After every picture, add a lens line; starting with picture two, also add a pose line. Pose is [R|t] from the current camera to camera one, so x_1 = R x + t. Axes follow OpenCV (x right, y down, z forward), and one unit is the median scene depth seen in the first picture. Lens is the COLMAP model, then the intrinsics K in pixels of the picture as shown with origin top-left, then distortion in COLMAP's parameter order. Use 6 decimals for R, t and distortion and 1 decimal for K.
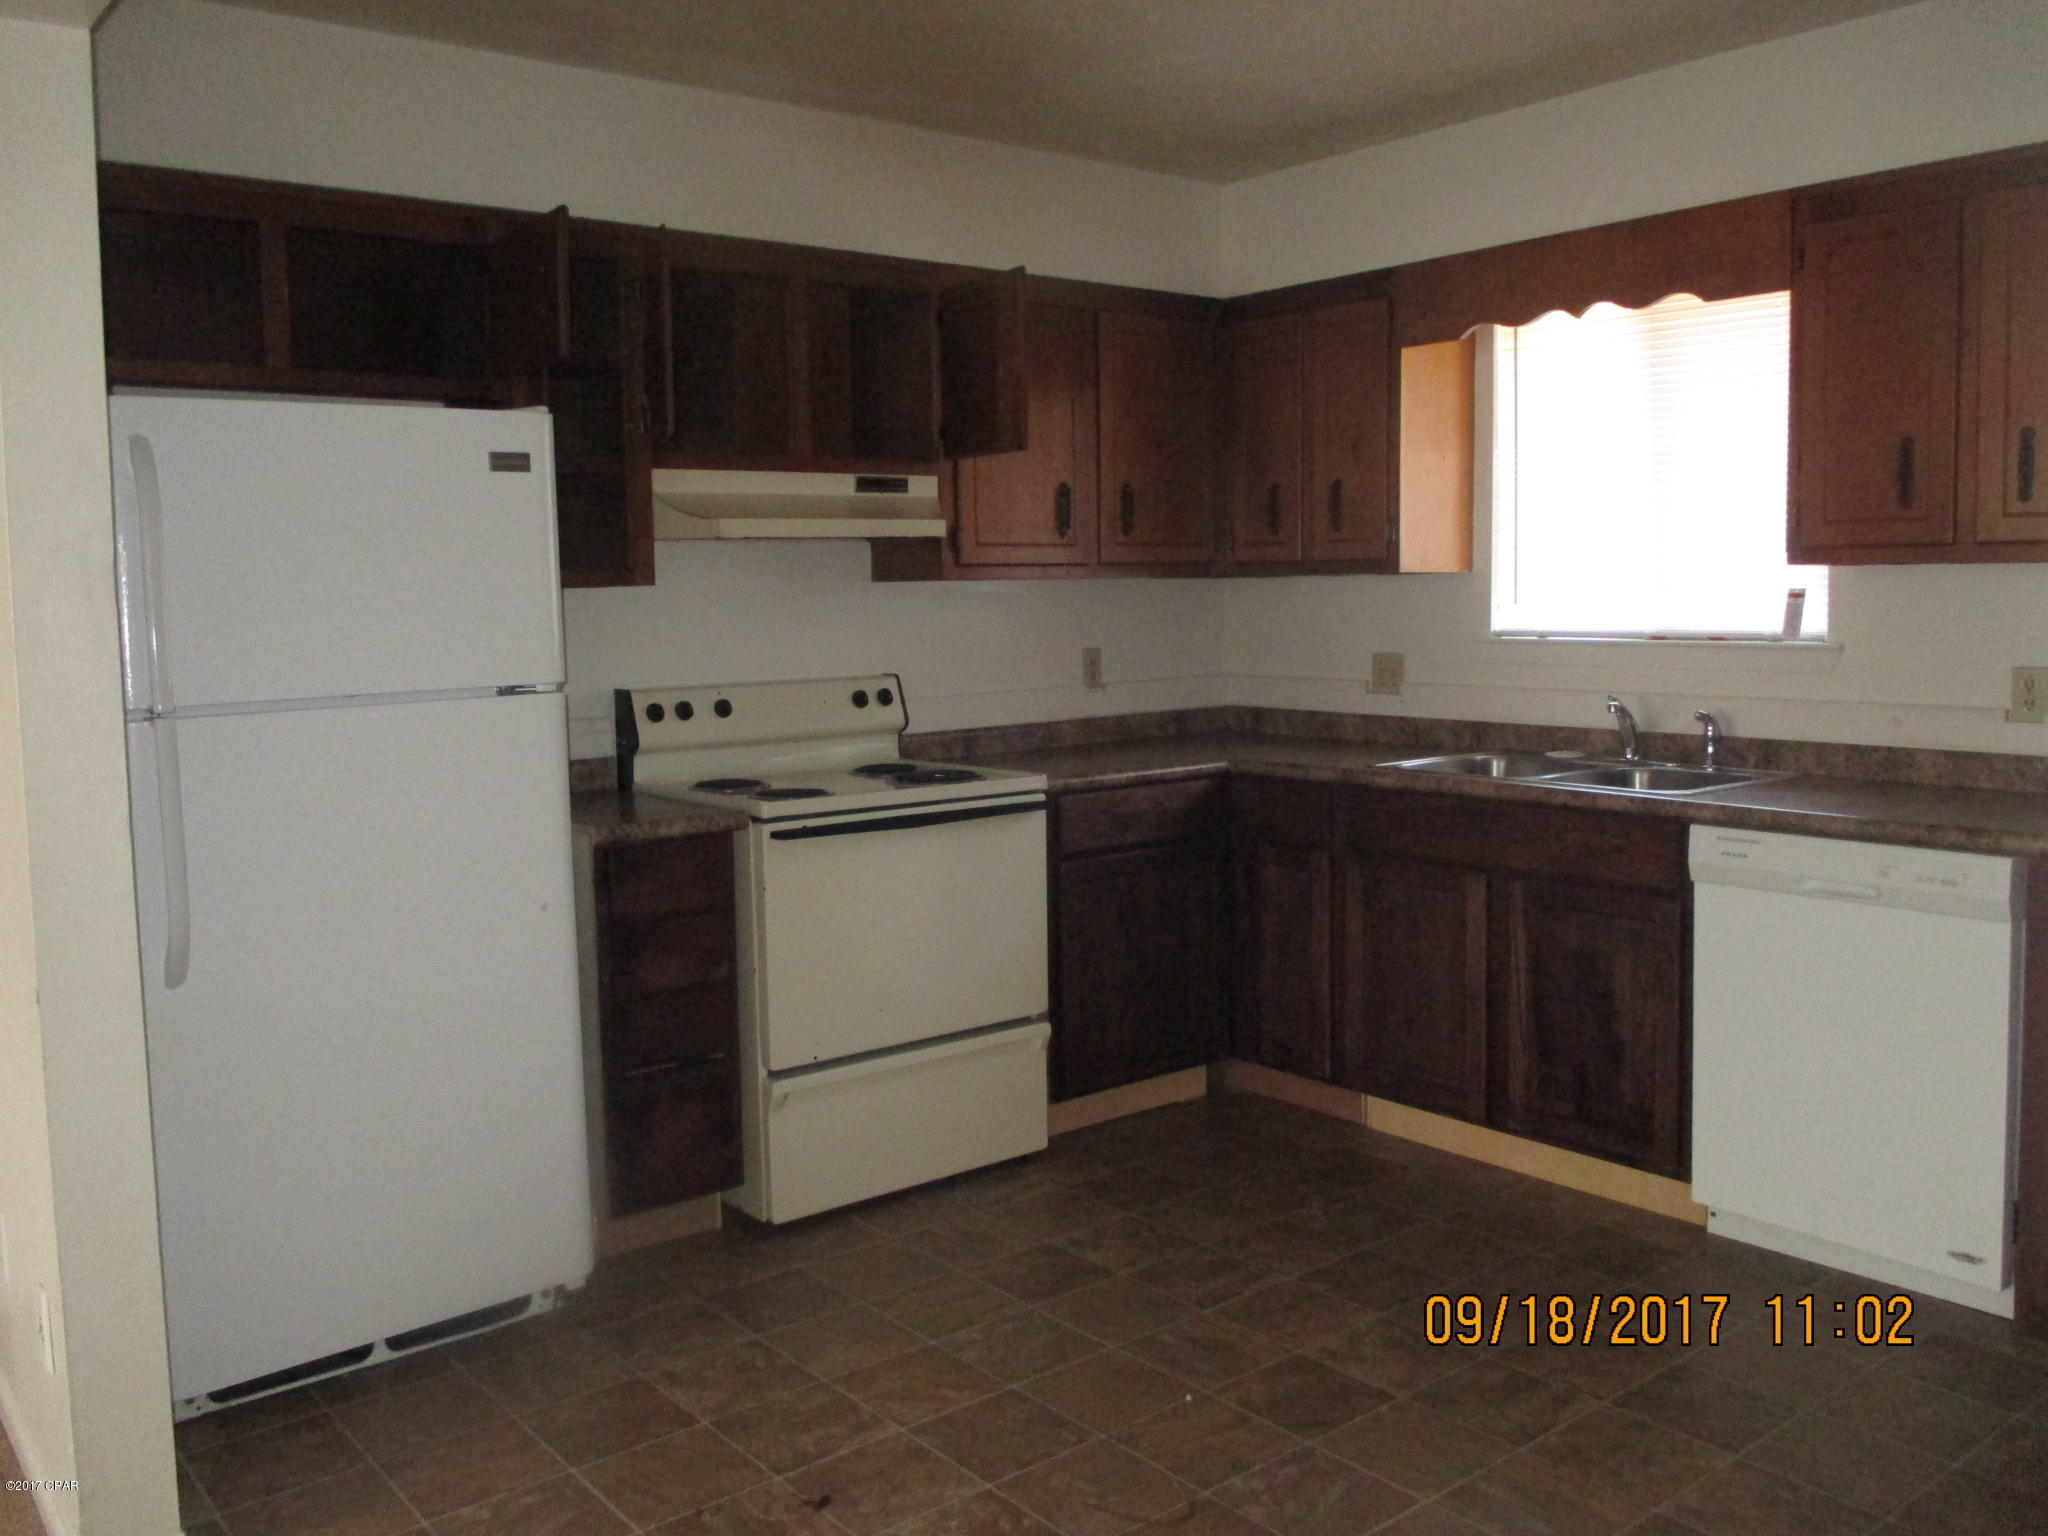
lens RADIAL K [[1752.7, 0, 1034.8], [0, 1752.7, 712.7], [0, 0, 1]] dist [-0.007008, 0.023096]
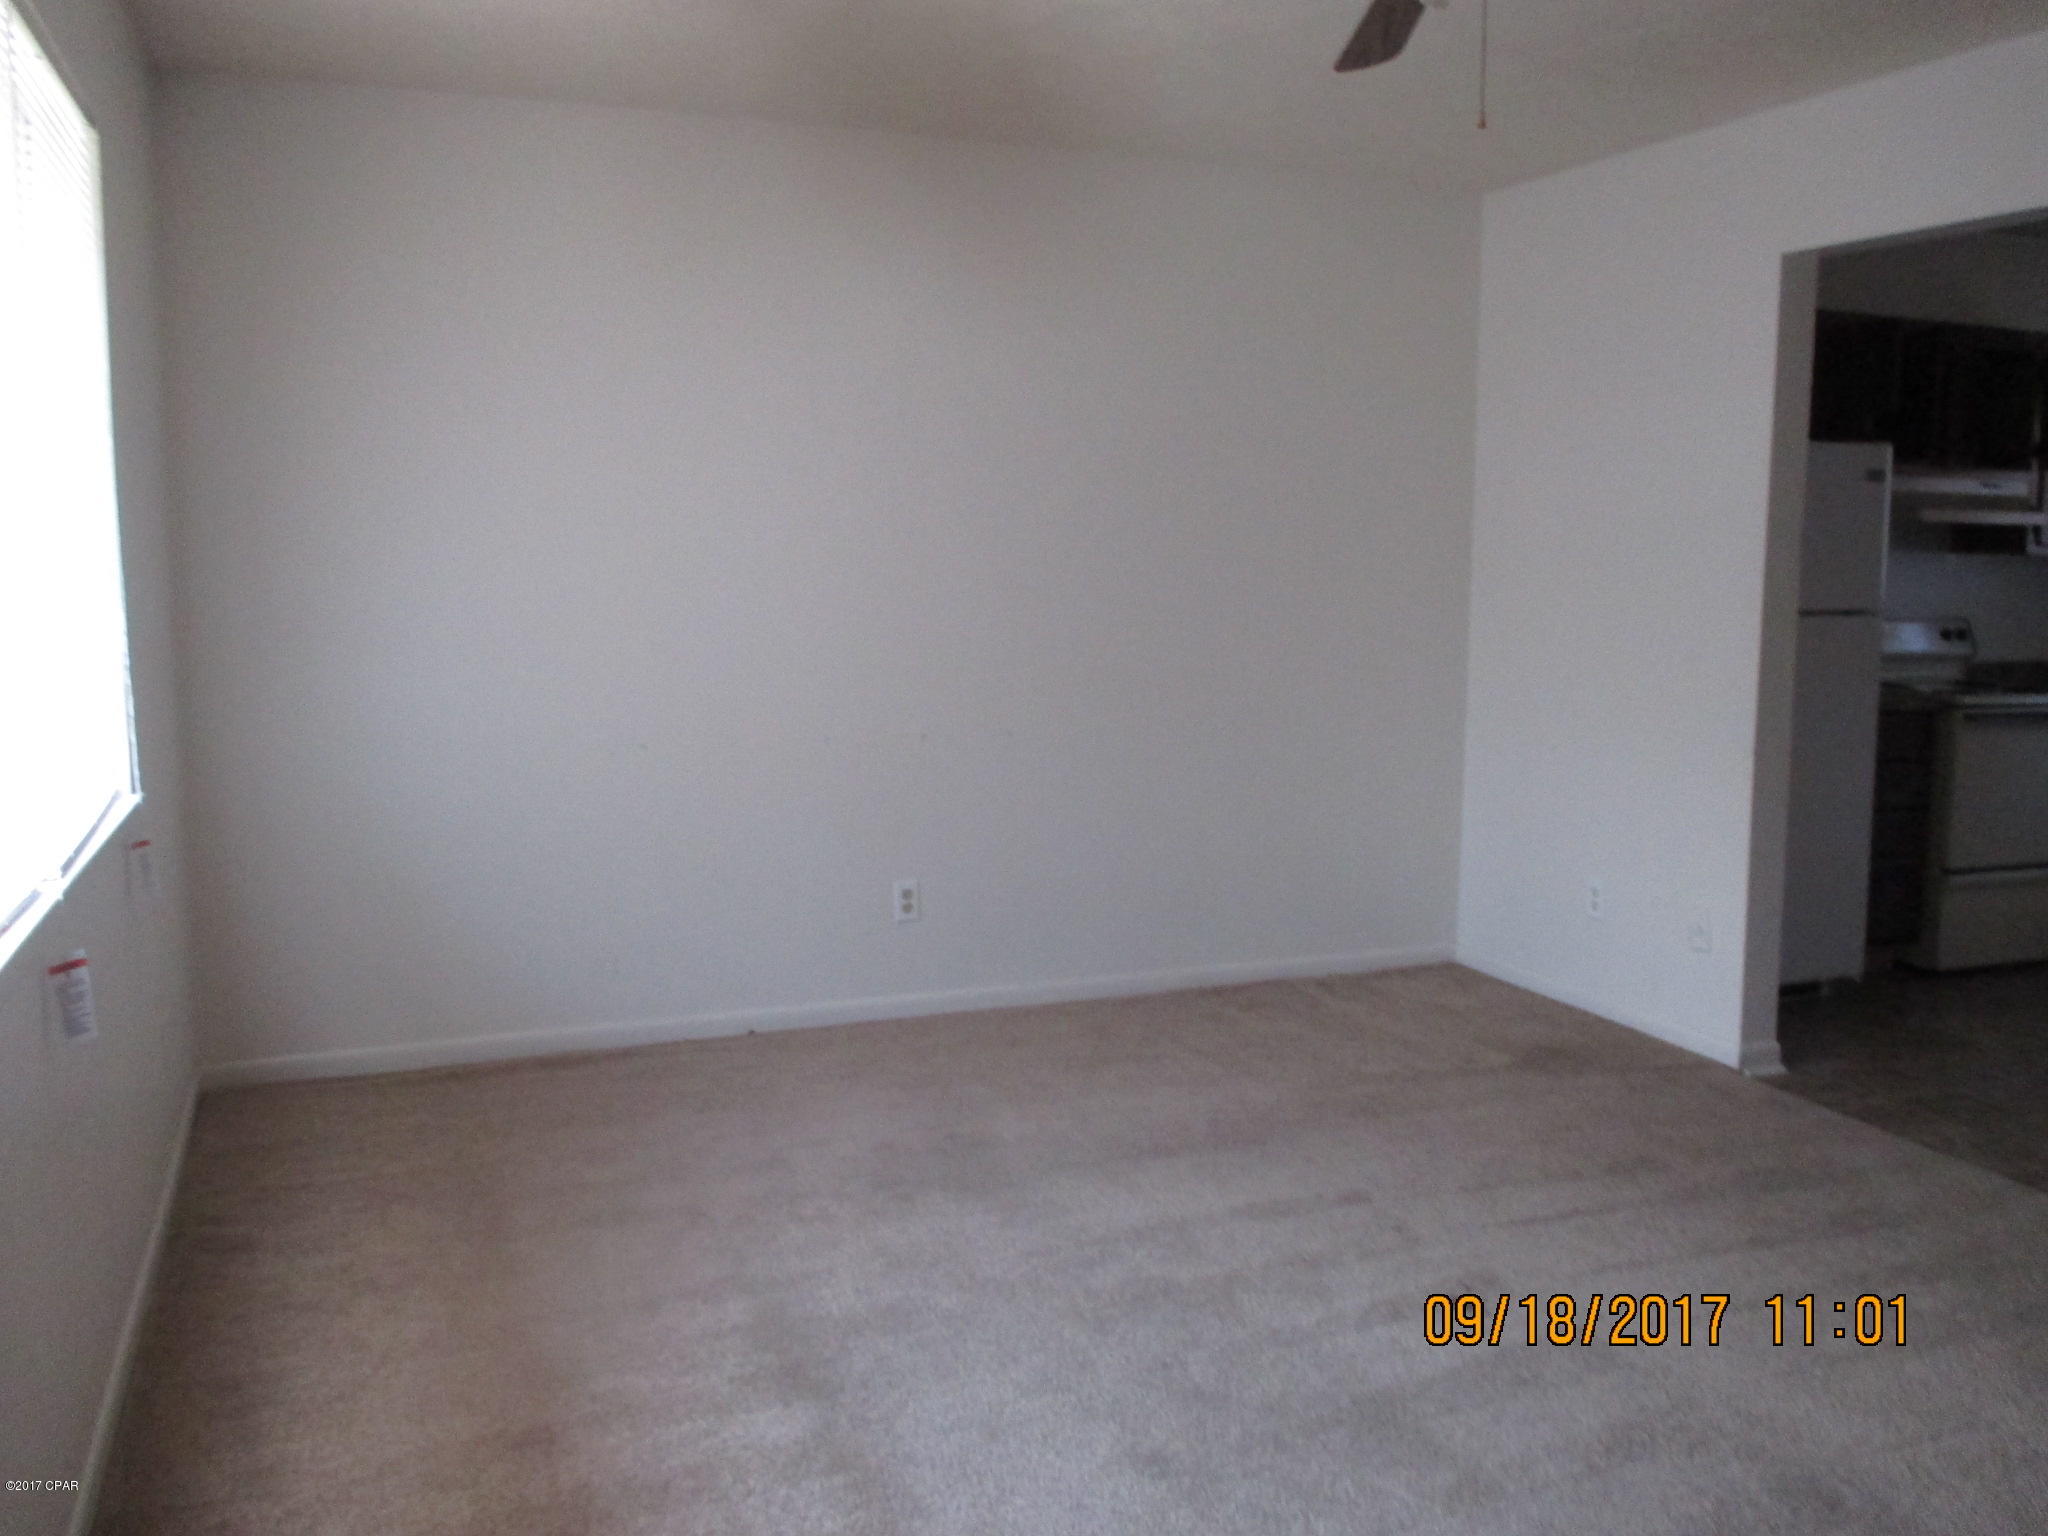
lens RADIAL K [[1752.7, 0, 1034.8], [0, 1752.7, 712.7], [0, 0, 1]] dist [-0.007008, 0.023096]
pose [[0.961117, 0.065603, -0.268236, -0.463696], [-0.058533, 0.997697, 0.034277, 0.054336], [0.269867, -0.017243, 0.962743, -0.626939]]
